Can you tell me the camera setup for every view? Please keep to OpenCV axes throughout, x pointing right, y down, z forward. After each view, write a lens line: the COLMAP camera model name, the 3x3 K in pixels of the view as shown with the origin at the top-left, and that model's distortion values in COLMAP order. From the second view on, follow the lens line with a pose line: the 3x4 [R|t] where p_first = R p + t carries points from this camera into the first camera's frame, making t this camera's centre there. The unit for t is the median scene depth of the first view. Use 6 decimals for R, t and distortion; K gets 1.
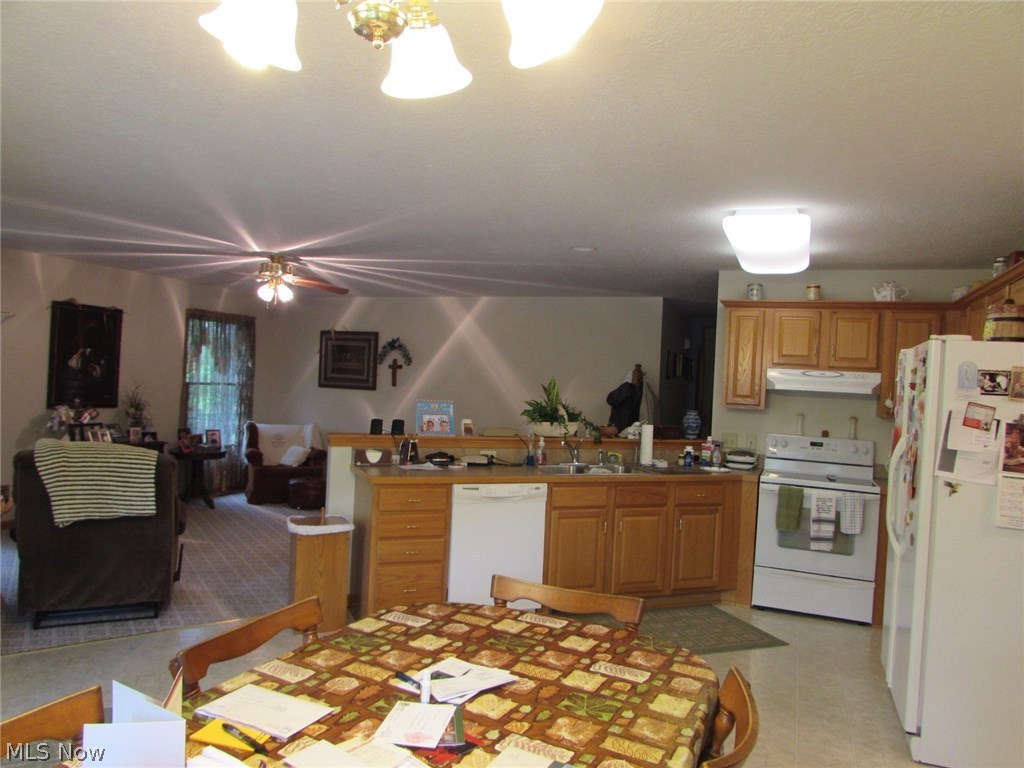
lens RADIAL K [[723.9, 0, 515.0], [0, 723.9, 389.6], [0, 0, 1]] dist [-0.035531, 0.011777]
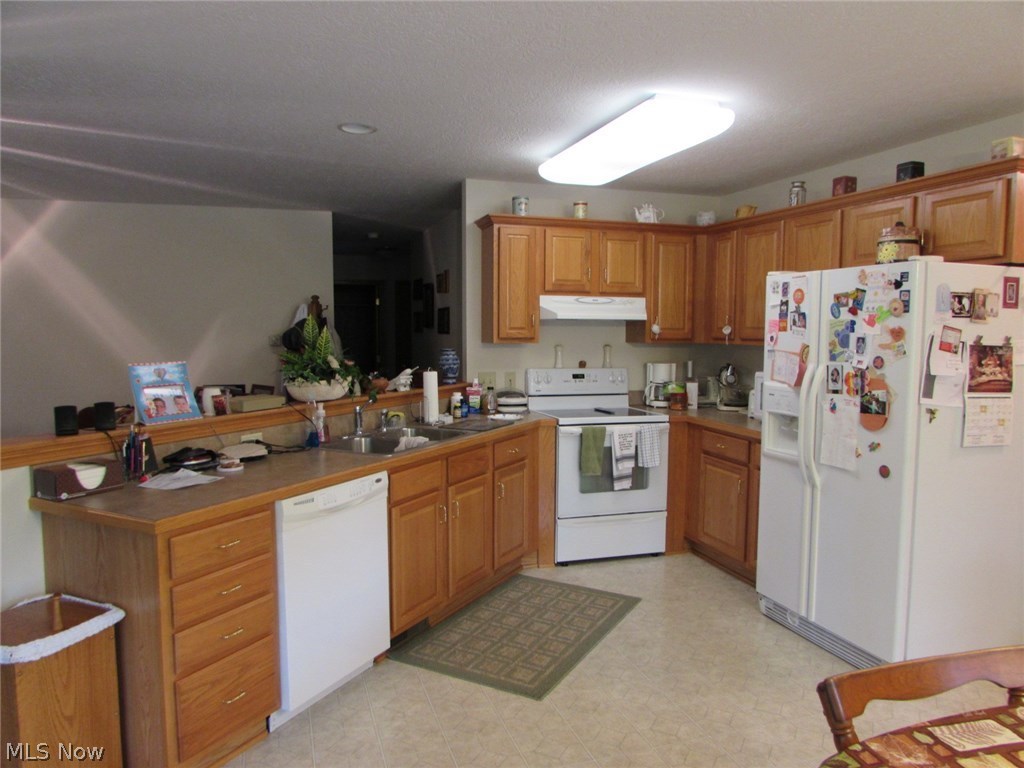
lens RADIAL K [[723.9, 0, 515.0], [0, 723.9, 389.6], [0, 0, 1]] dist [-0.035531, 0.011777]
pose [[0.766318, -0.102695, 0.634201, -0.263099], [0.040397, 0.992891, 0.111964, -0.016977], [-0.641190, -0.060180, 0.765018, 0.366817]]
